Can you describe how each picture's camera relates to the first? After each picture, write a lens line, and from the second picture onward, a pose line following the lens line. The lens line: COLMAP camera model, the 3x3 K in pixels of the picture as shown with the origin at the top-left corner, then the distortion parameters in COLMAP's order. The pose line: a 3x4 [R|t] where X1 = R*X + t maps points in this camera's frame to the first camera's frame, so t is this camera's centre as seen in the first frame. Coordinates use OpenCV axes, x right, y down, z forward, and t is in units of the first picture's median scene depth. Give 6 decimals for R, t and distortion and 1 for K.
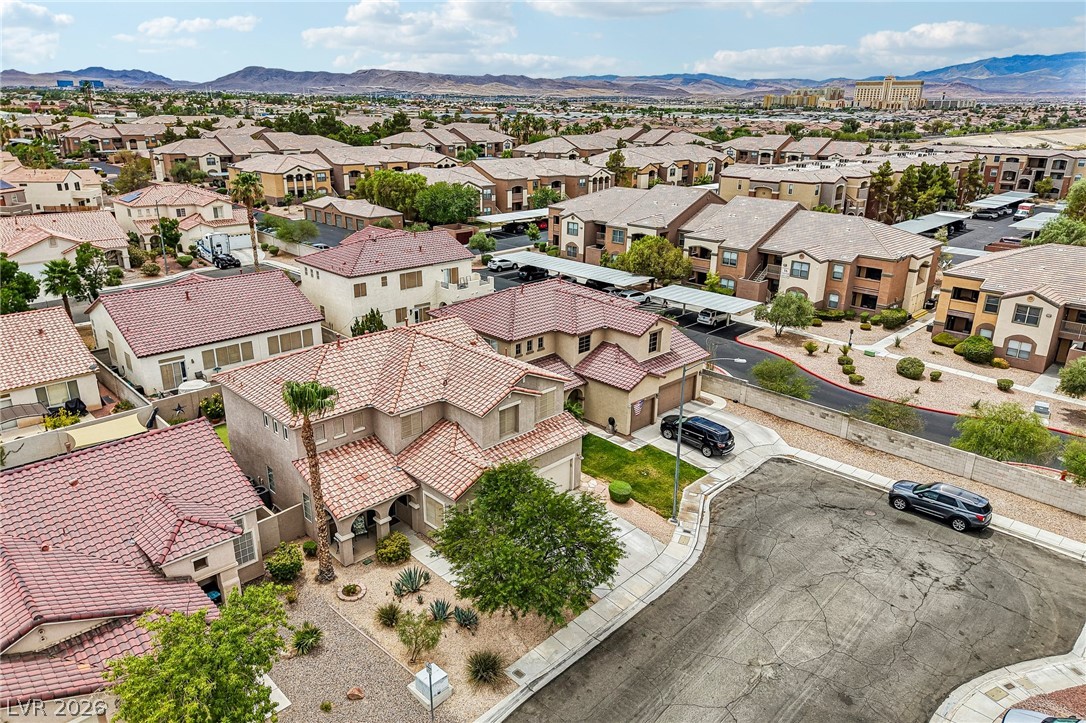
lens RADIAL K [[730.2, 0, 546.3], [0, 730.2, 351.3], [0, 0, 1]] dist [0.031136, -0.040751]
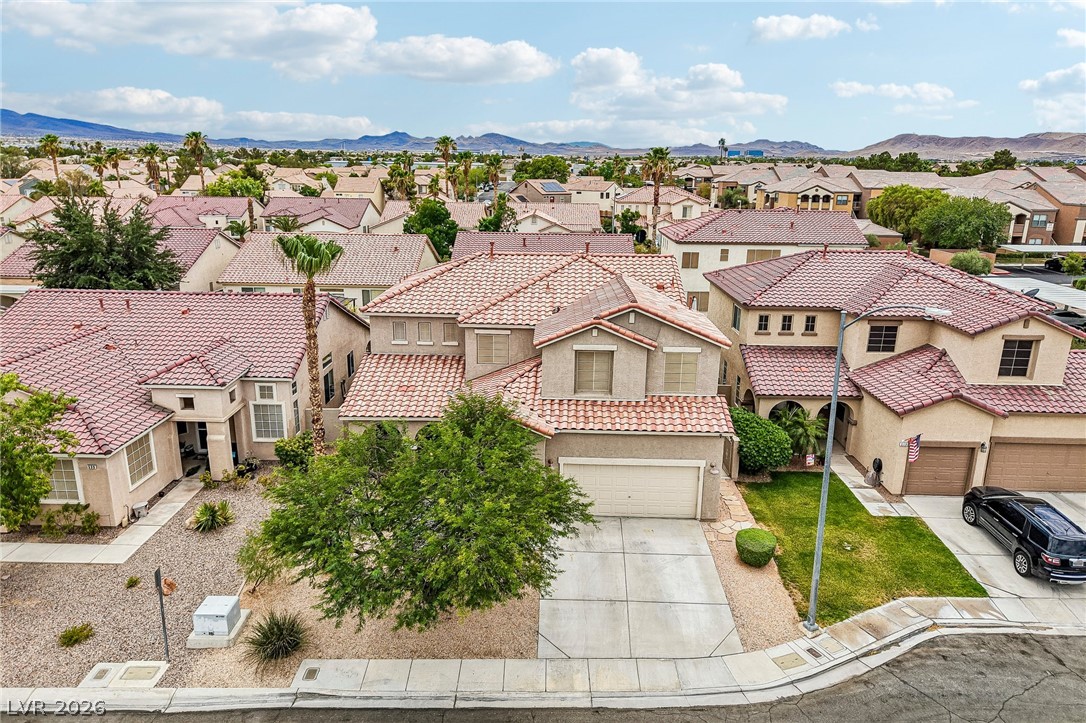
lens RADIAL K [[726.2, 0, 543.0], [0, 726.2, 361.5], [0, 0, 1]] dist [0.034146, -0.034268]
pose [[0.695387, 0.184606, -0.694520, 0.289085], [-0.233570, 0.972031, 0.024508, 0.061616], [0.679620, 0.145176, 0.719056, 0.364123]]
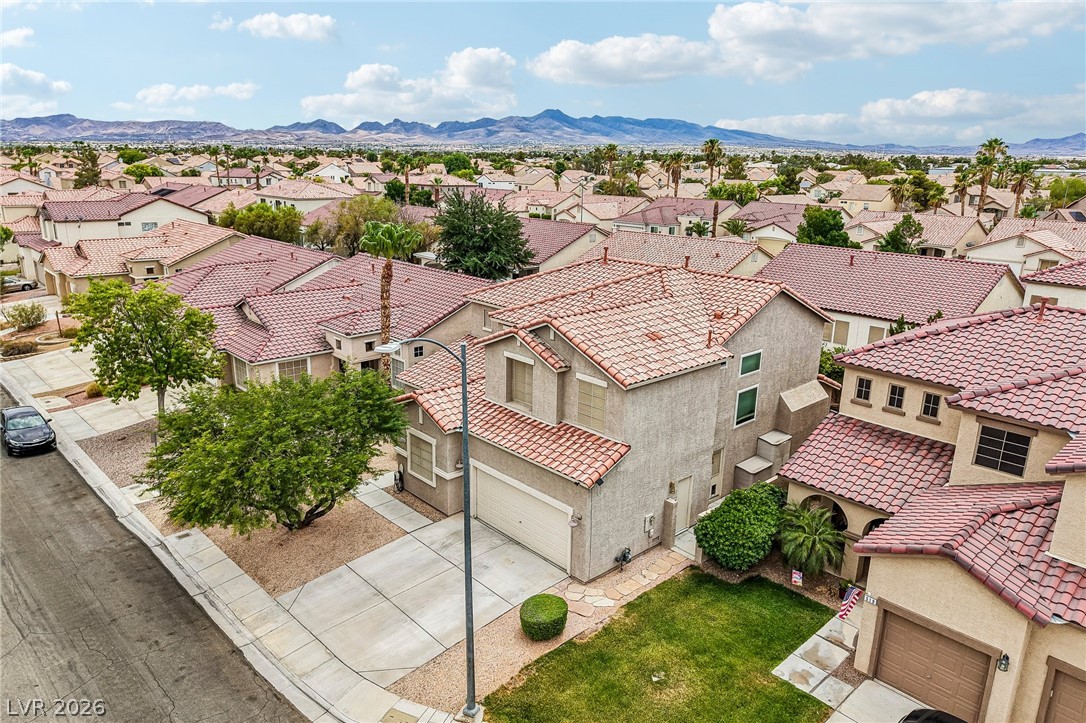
lens RADIAL K [[726.2, 0, 543.0], [0, 726.2, 361.5], [0, 0, 1]] dist [0.034146, -0.034268]
pose [[-0.033328, 0.254731, -0.966437, 0.428978], [-0.338747, 0.906860, 0.250710, -0.068406], [0.940287, 0.335733, 0.056066, 0.739177]]
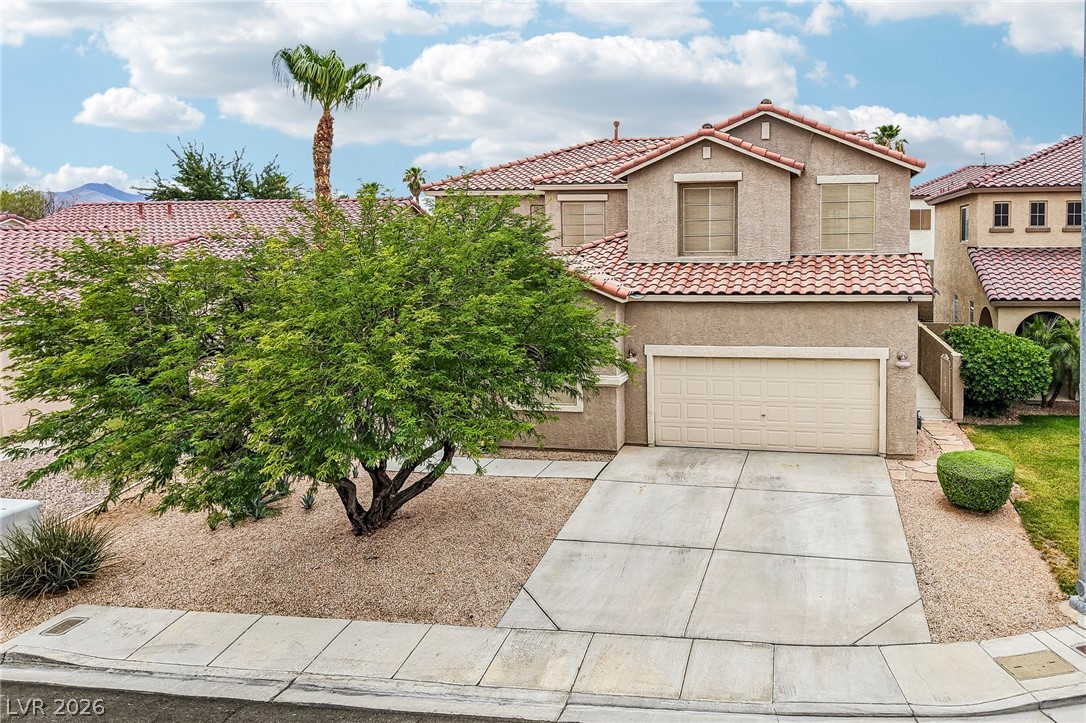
lens RADIAL K [[766.5, 0, 679.1], [0, 766.5, 300.3], [0, 0, 1]] dist [0.011610, -0.001008]
pose [[0.578206, 0.044736, -0.814664, 0.236028], [-0.245992, 0.961590, -0.121789, 0.154315], [0.777924, 0.270820, 0.567001, 0.561359]]
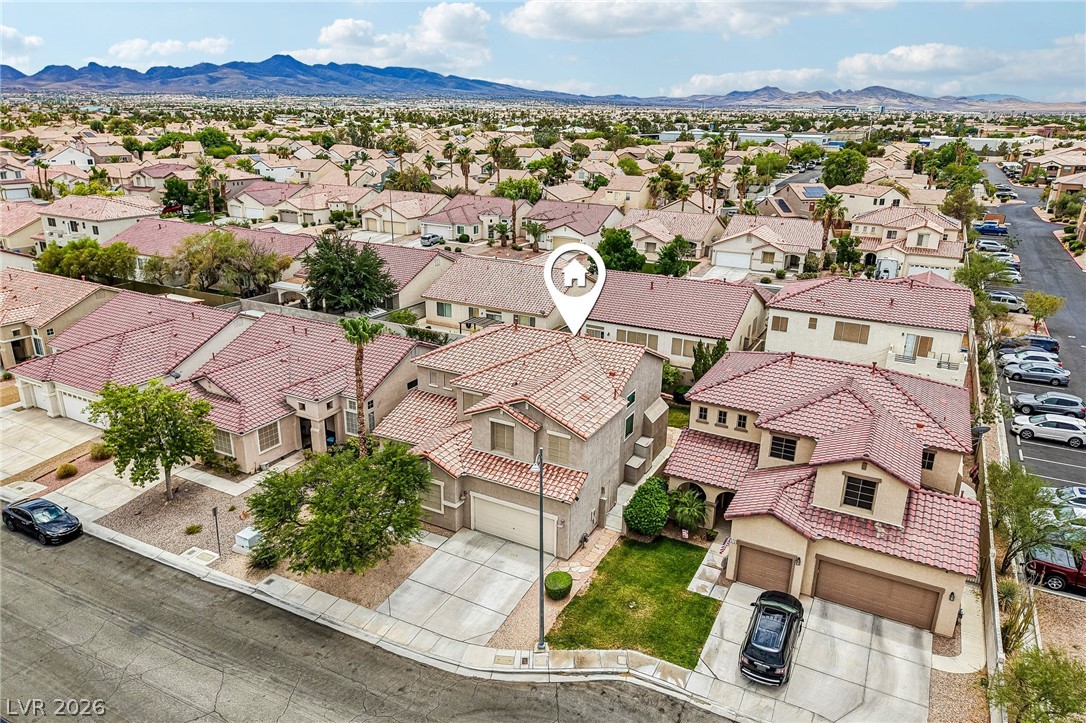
lens RADIAL K [[726.2, 0, 543.0], [0, 726.2, 361.5], [0, 0, 1]] dist [0.034146, -0.034268]
pose [[0.293654, 0.300050, -0.907600, 0.616682], [-0.318304, 0.925969, 0.203135, -0.161524], [0.901360, 0.229241, 0.367422, 0.506208]]
